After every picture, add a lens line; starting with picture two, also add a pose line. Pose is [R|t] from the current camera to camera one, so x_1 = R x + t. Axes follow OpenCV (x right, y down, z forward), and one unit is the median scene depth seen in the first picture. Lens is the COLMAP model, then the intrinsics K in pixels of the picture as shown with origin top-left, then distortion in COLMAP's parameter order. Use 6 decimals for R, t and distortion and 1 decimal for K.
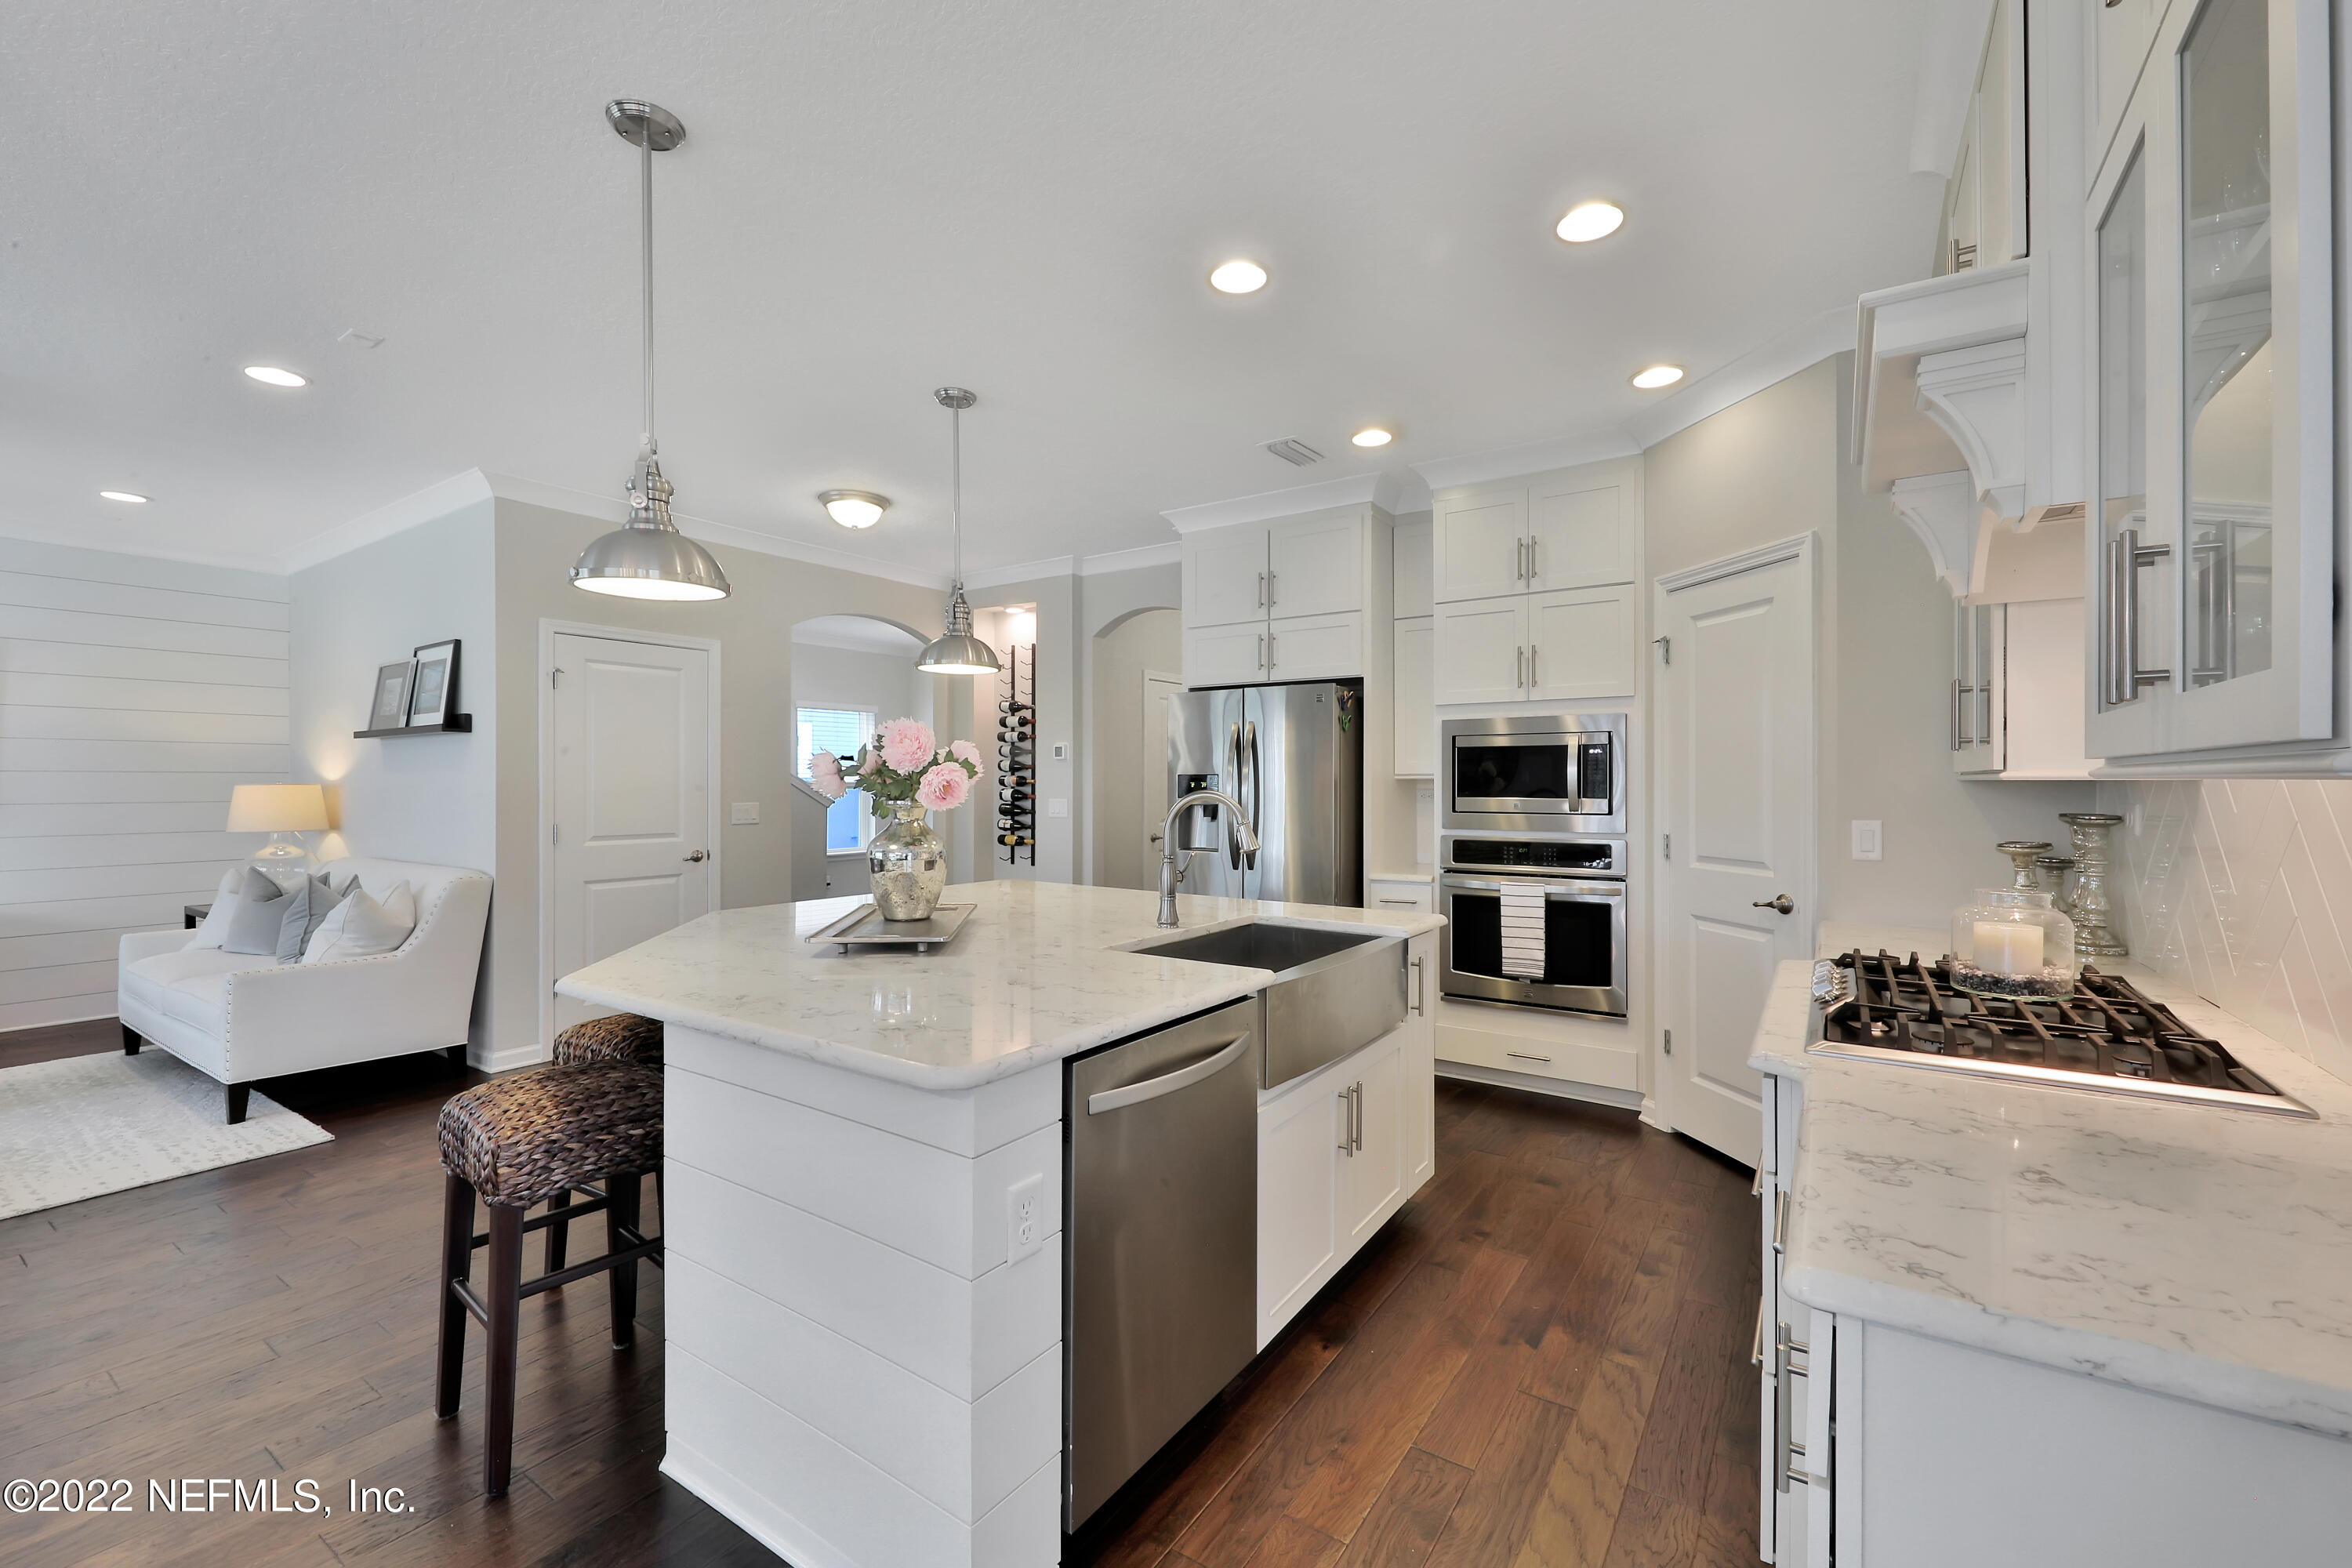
lens RADIAL K [[950.0, 0, 1259.8], [0, 950.0, 782.2], [0, 0, 1]] dist [0.000921, 0.000031]
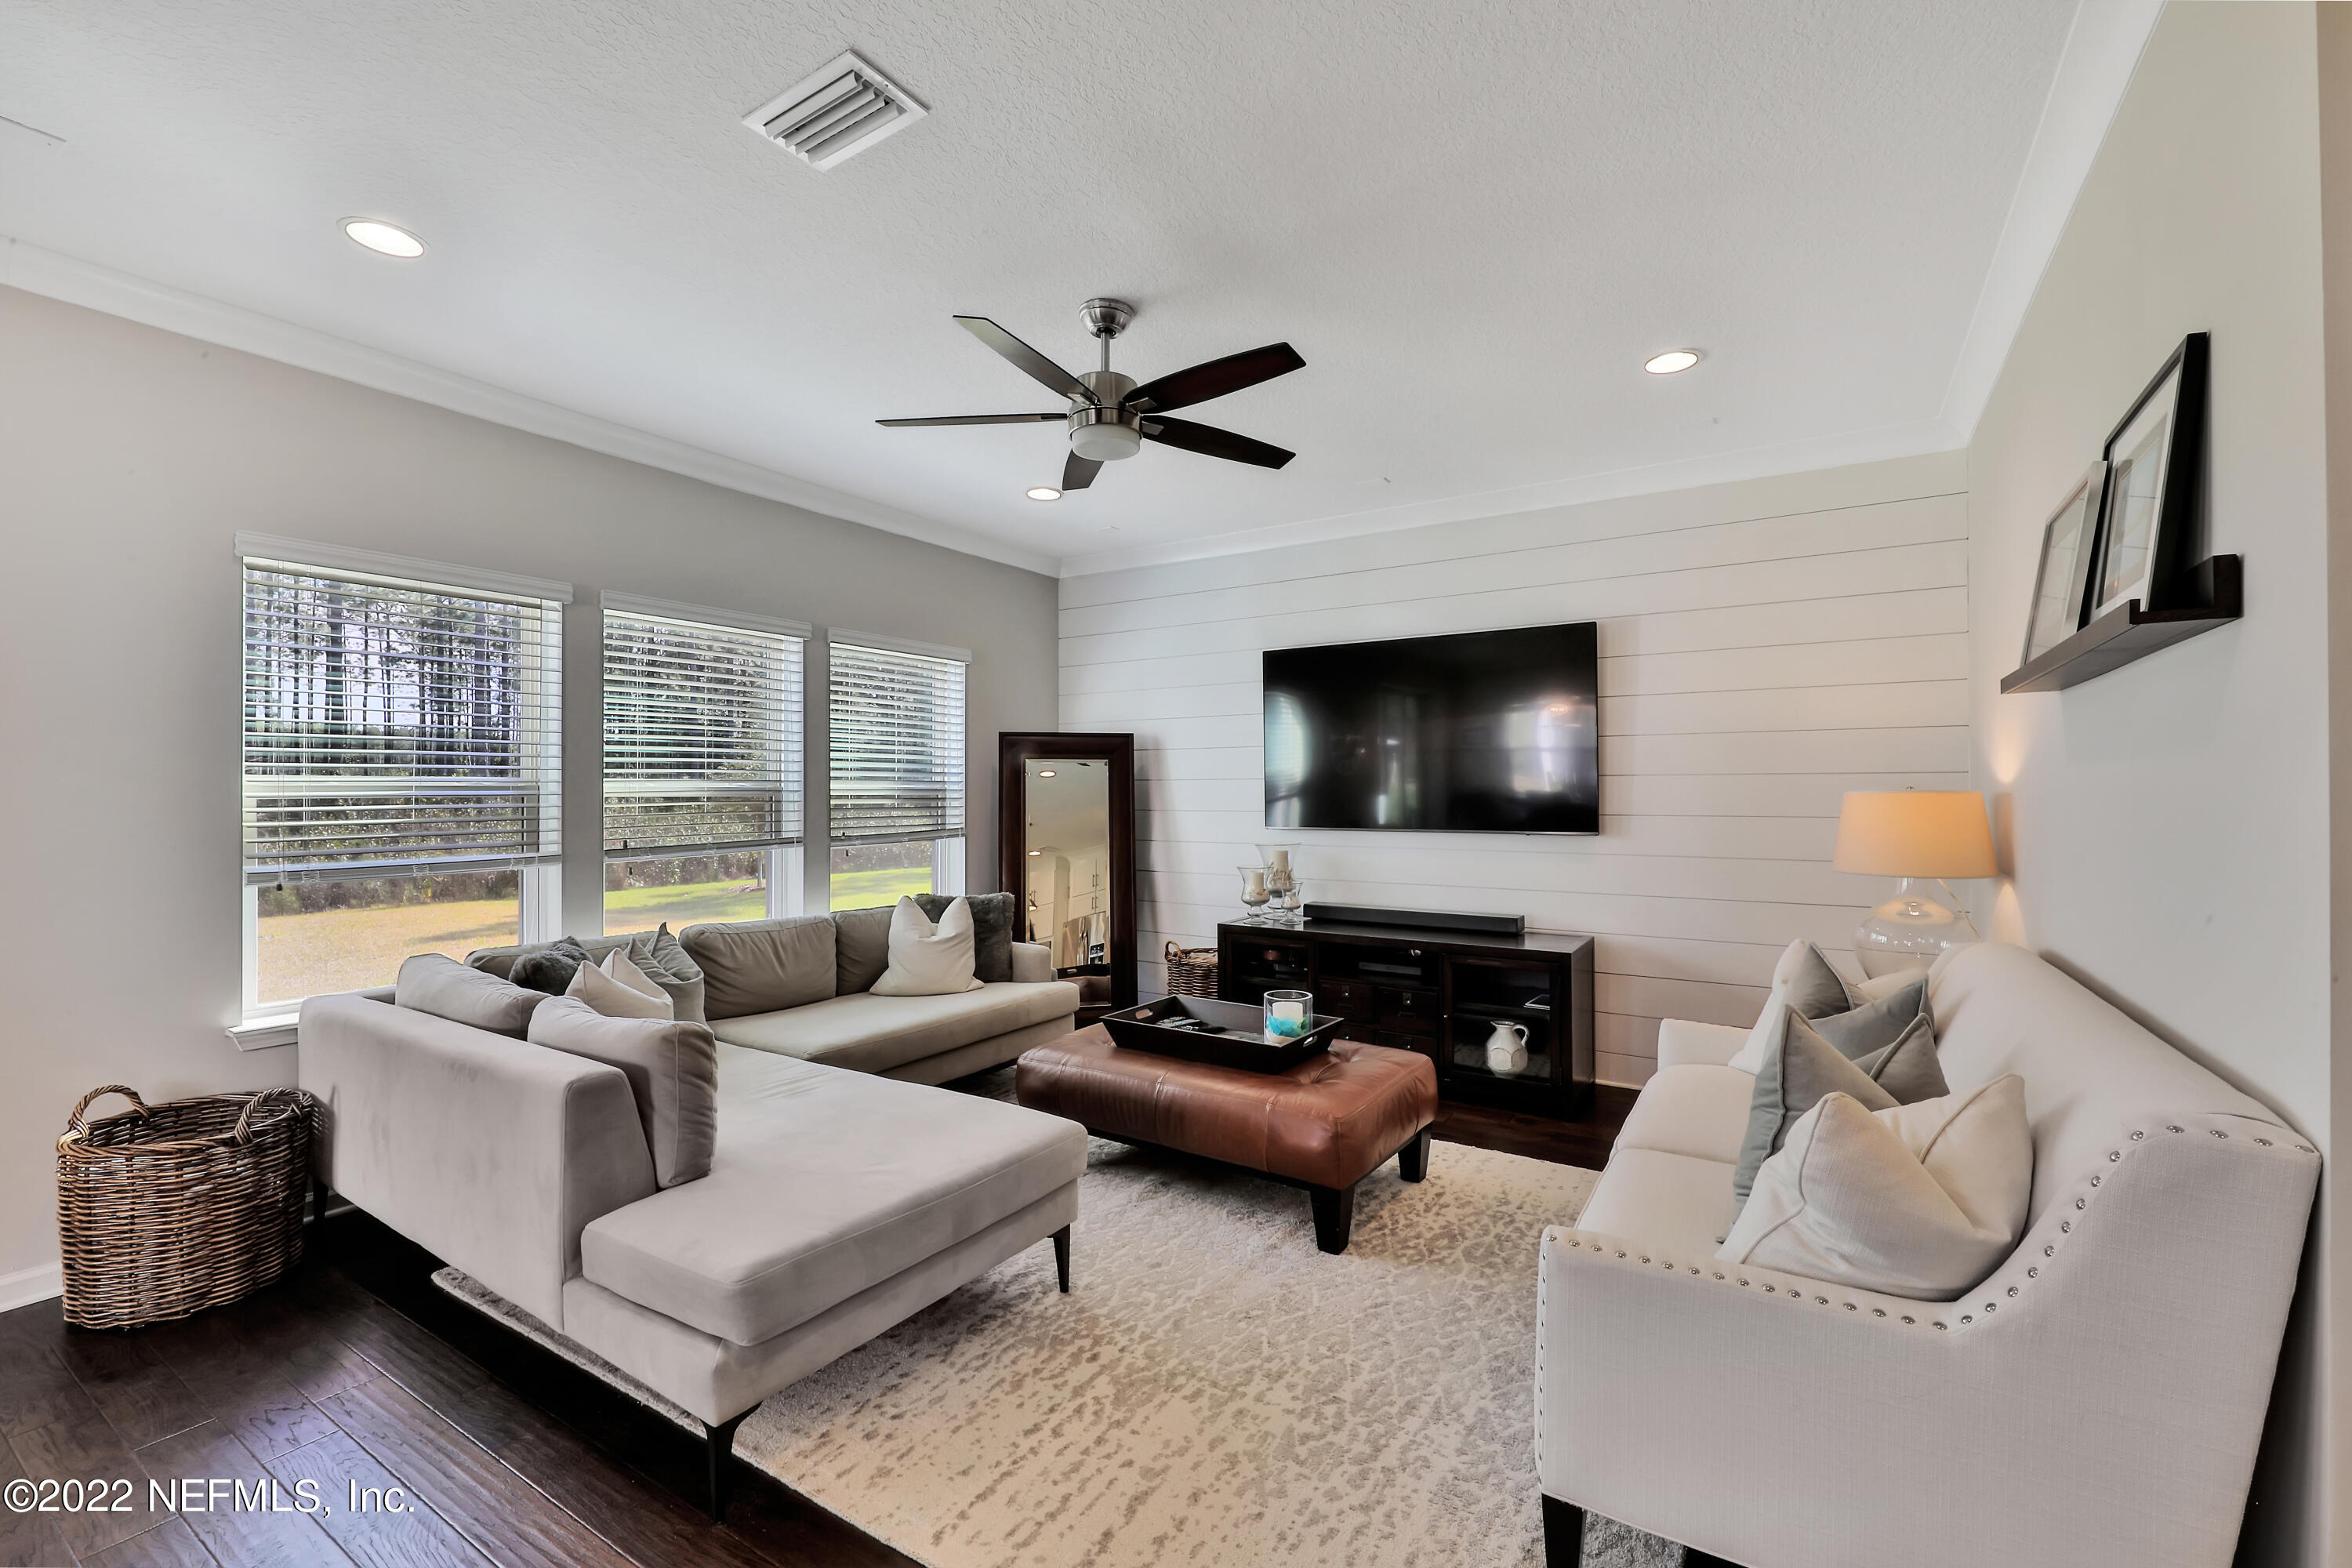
lens RADIAL K [[978.7, 0, 1176.0], [0, 978.7, 784.0], [0, 0, 1]] dist [0.001484, 0.000222]
pose [[-0.026236, -0.004660, -0.999645, -0.515731], [-0.000985, 0.999989, -0.004636, 0.002203], [0.999655, 0.000863, -0.026240, 0.676597]]
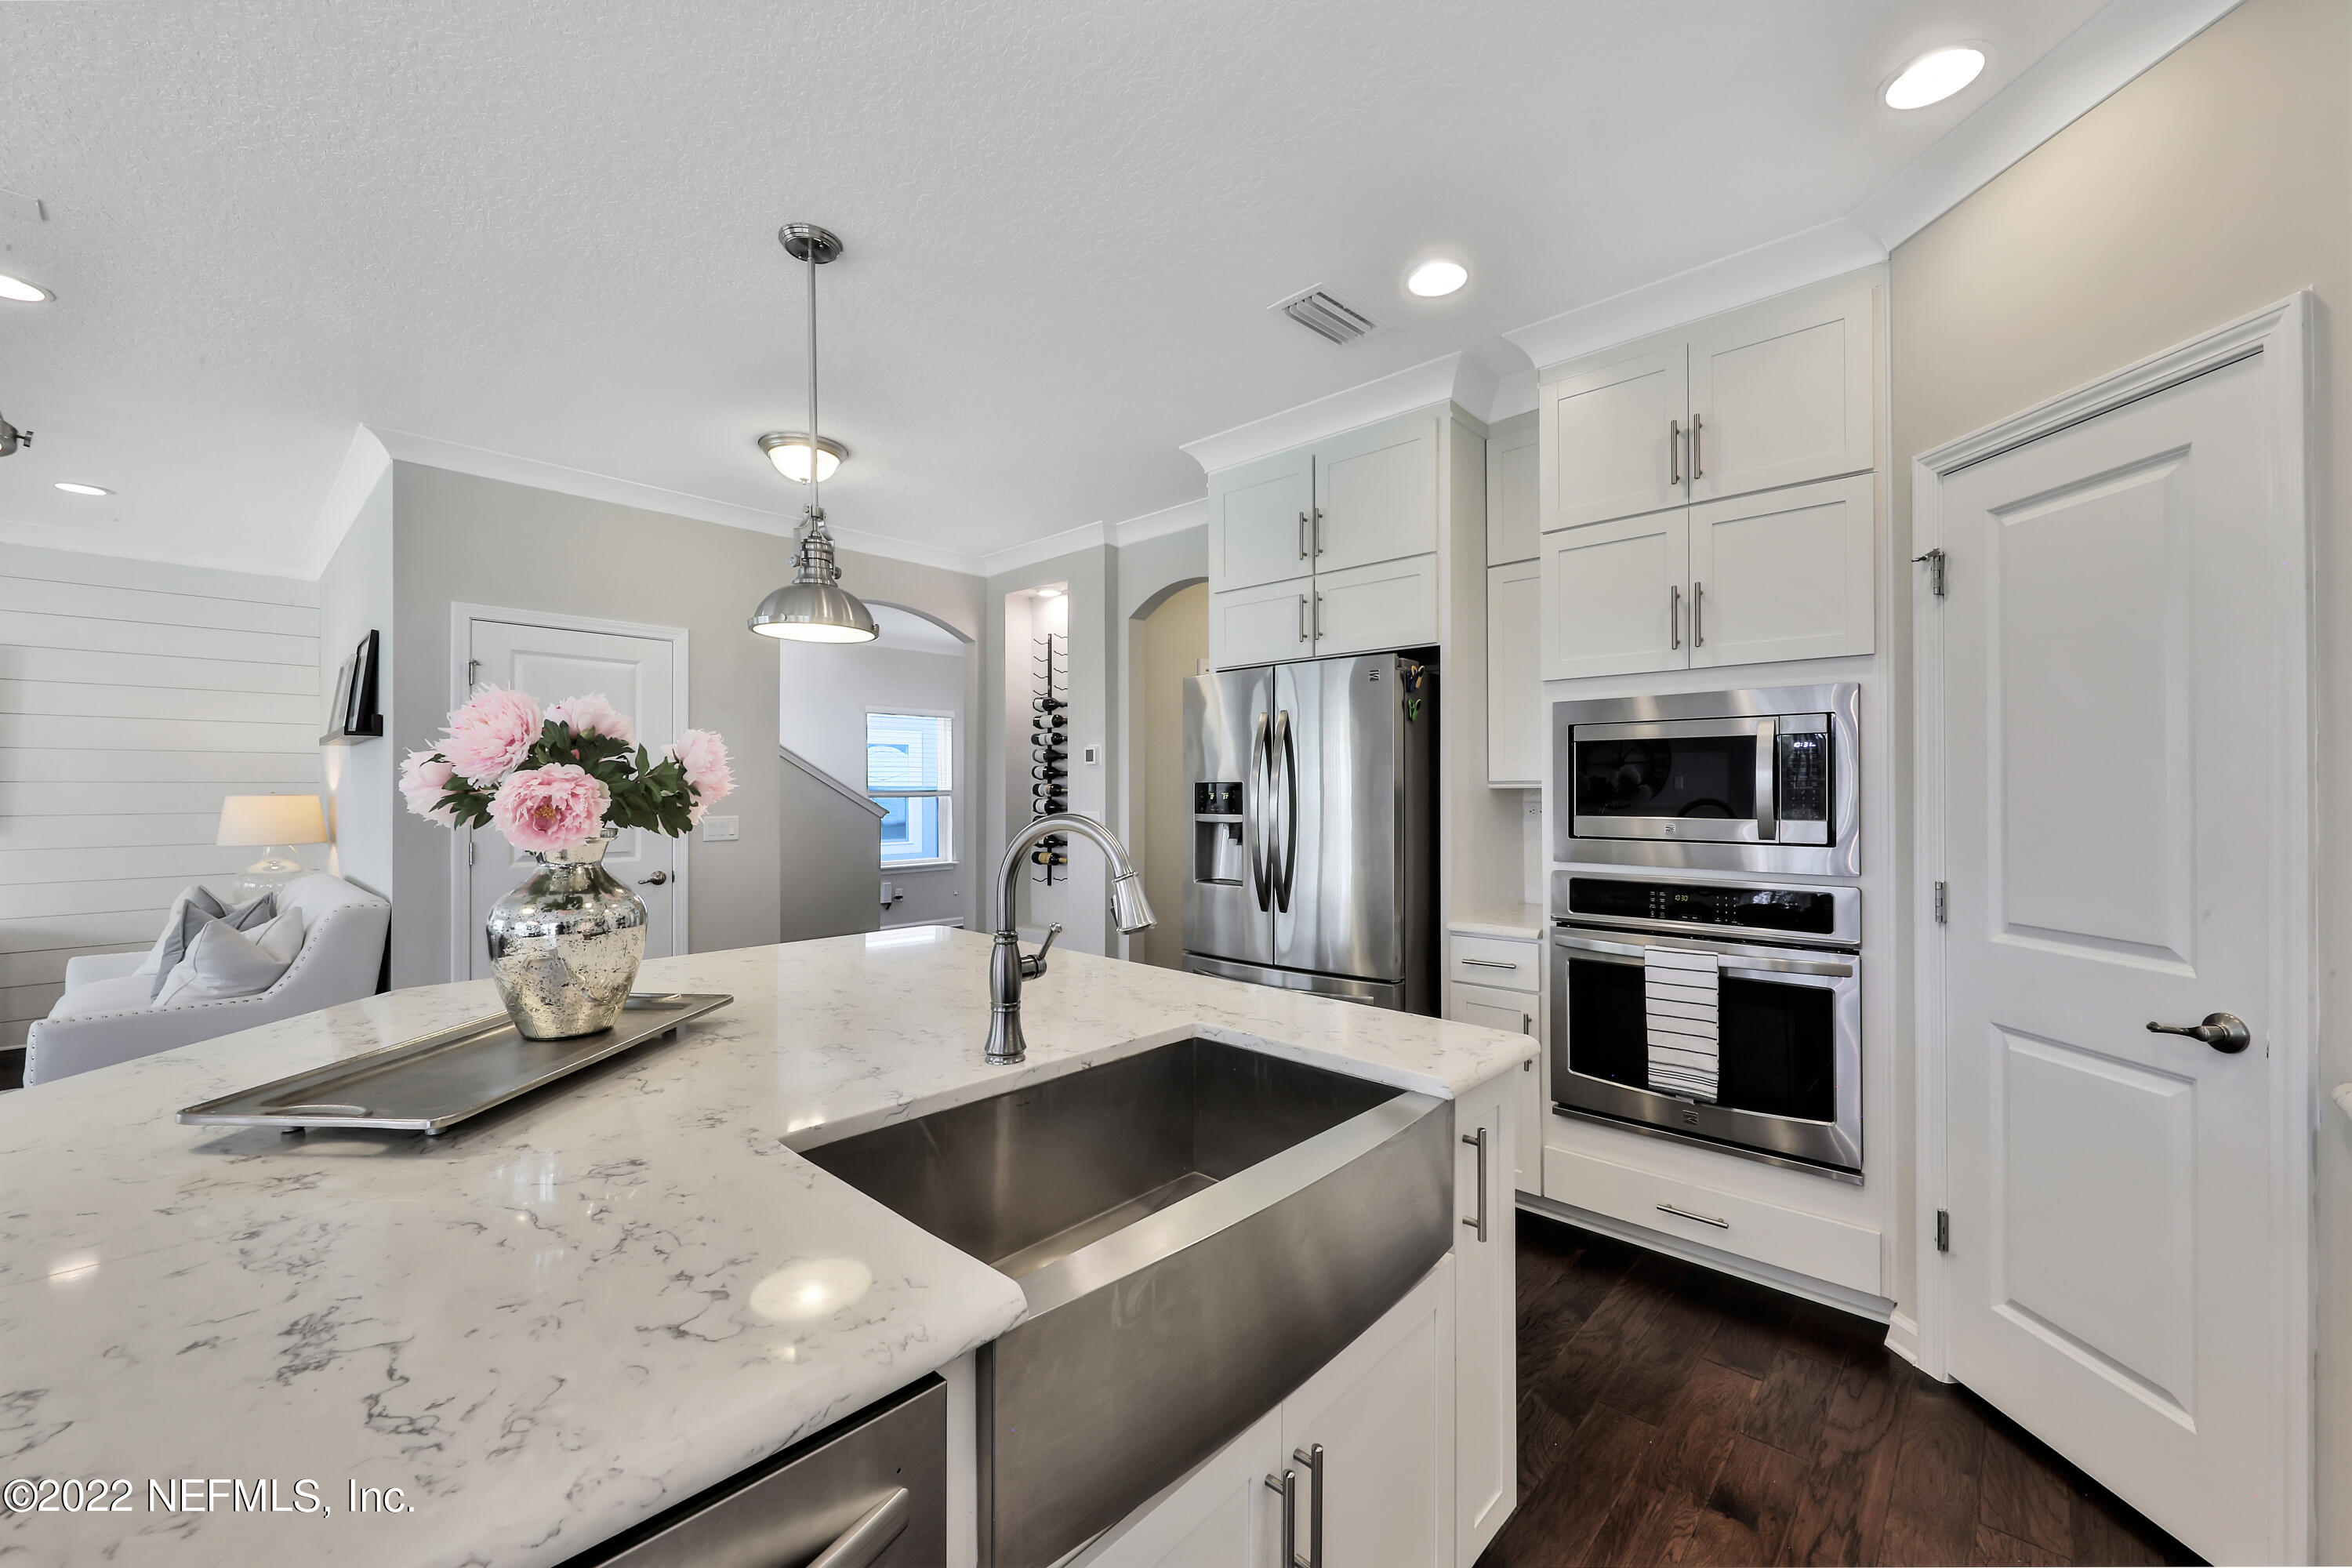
lens RADIAL K [[923.7, 0, 1227.2], [0, 923.7, 784.4], [0, 0, 1]] dist [-0.003664, -0.000615]
pose [[0.983803, -0.002109, -0.179240, 0.081427], [0.001426, 0.999991, -0.003936, -0.004084], [0.179246, 0.003617, 0.983798, 0.310302]]
